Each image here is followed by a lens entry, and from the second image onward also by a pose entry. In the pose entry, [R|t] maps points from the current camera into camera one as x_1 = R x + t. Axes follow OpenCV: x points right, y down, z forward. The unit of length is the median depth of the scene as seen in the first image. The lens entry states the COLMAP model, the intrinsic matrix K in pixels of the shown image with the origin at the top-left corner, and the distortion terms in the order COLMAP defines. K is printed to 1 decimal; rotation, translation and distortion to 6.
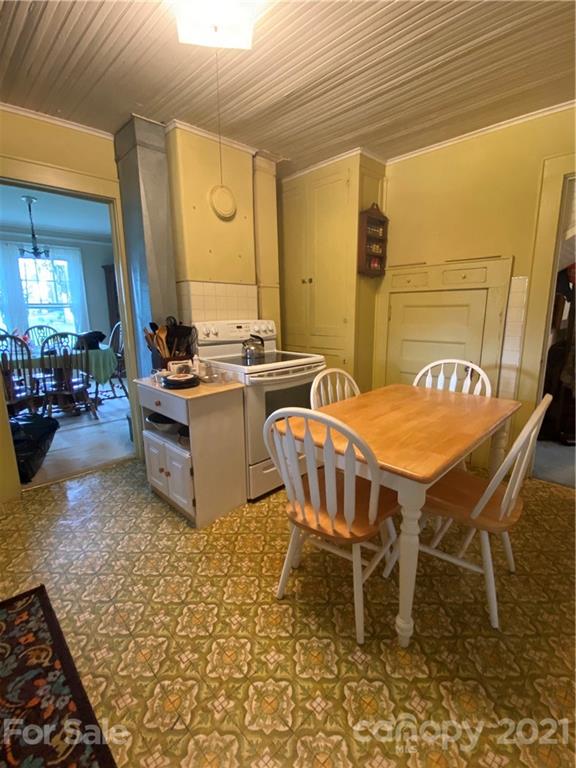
lens RADIAL K [[335.1, 0, 284.2], [0, 335.1, 385.6], [0, 0, 1]] dist [-0.025768, -0.001141]
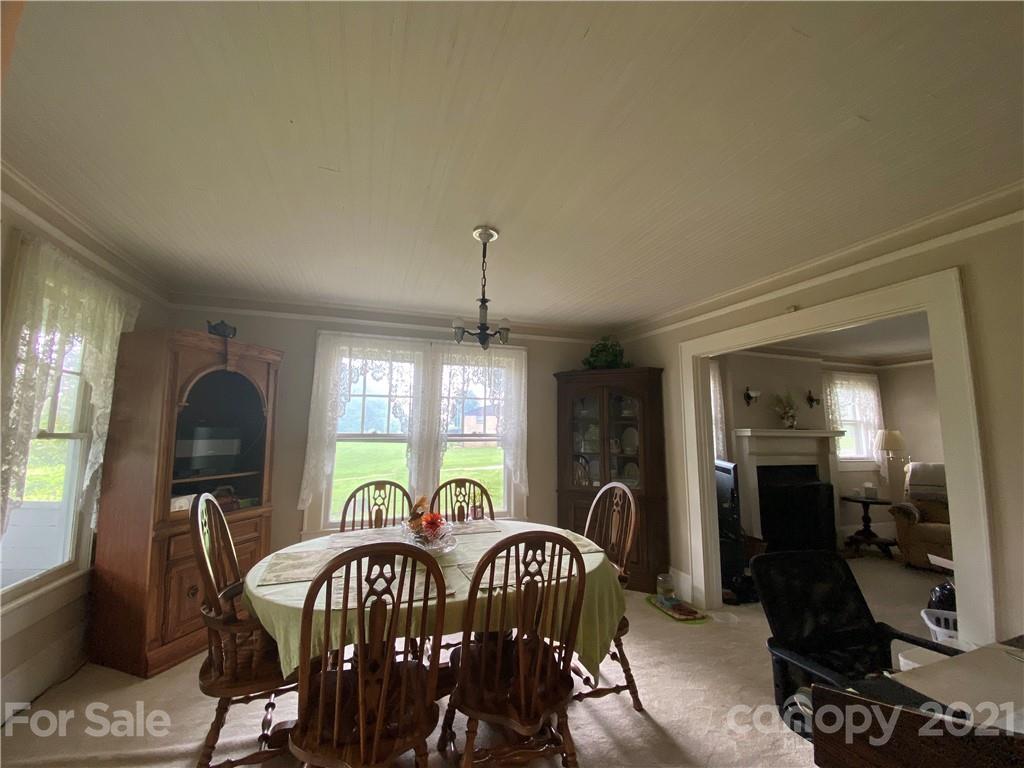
lens RADIAL K [[414.1, 0, 511.4], [0, 414.1, 387.4], [0, 0, 1]] dist [-0.000008, 0.000004]
pose [[0.895840, -0.039486, -0.442619, -0.410330], [-0.106358, 0.948043, -0.299837, -0.149011], [0.431461, 0.315682, 0.845096, 0.482983]]
